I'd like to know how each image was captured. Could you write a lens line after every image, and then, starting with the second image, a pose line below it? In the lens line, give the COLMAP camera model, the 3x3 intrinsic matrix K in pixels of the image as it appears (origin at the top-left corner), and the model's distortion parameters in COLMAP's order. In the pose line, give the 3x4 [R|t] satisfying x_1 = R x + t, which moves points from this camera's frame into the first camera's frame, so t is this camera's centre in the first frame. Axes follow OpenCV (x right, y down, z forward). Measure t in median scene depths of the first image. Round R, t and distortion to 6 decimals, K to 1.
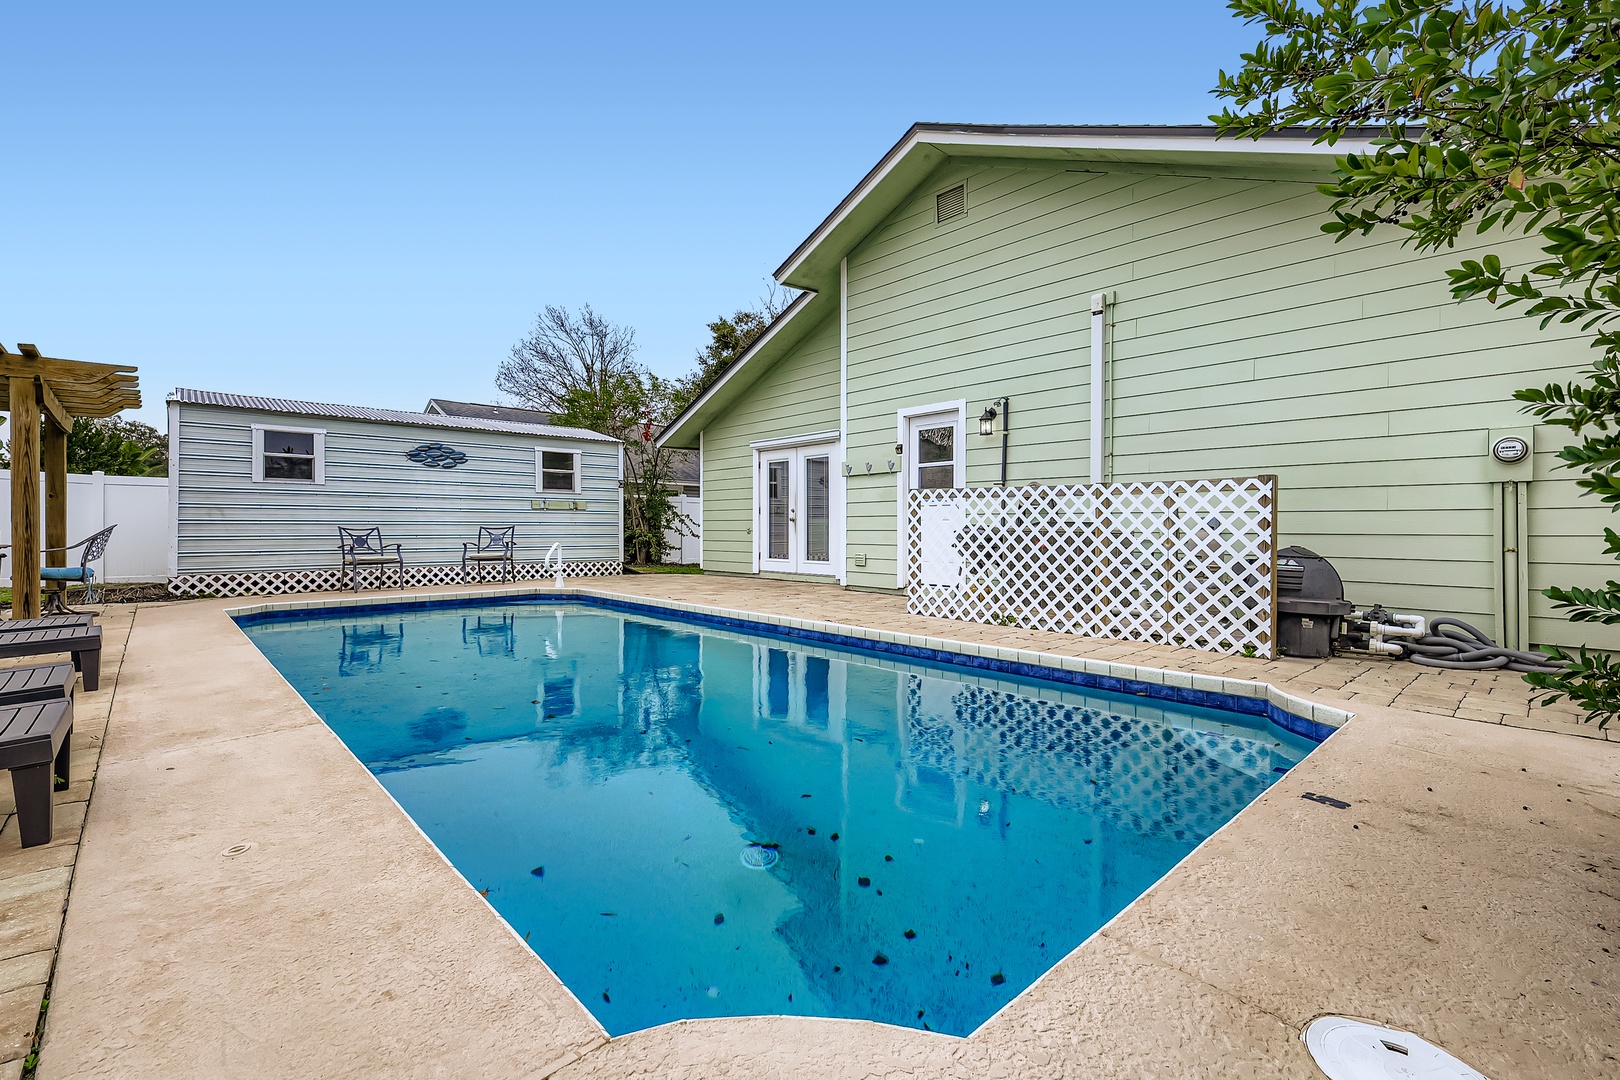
lens RADIAL K [[748.5, 0, 802.6], [0, 748.5, 525.7], [0, 0, 1]] dist [0.002452, 0.000101]
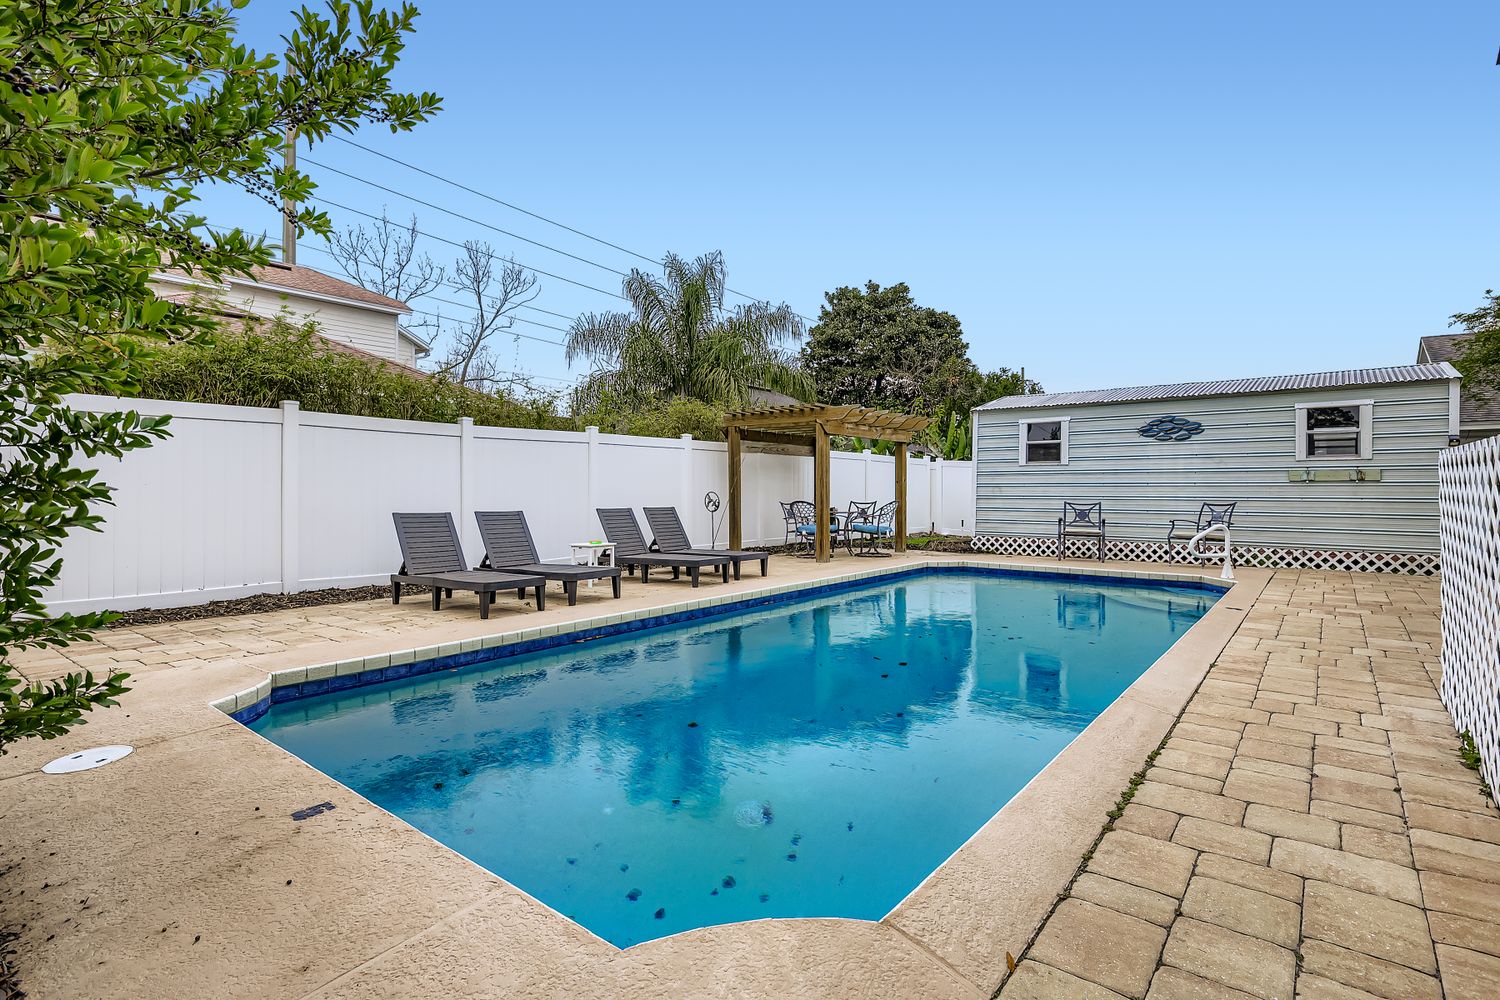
lens RADIAL K [[693.1, 0, 740.7], [0, 693.1, 508.4], [0, 0, 1]] dist [0.002452, 0.000101]
pose [[0.150200, 0.015634, -0.988532, 0.334437], [-0.007732, 0.999863, 0.014638, 0.000584], [0.988625, 0.005444, 0.150300, 0.337328]]
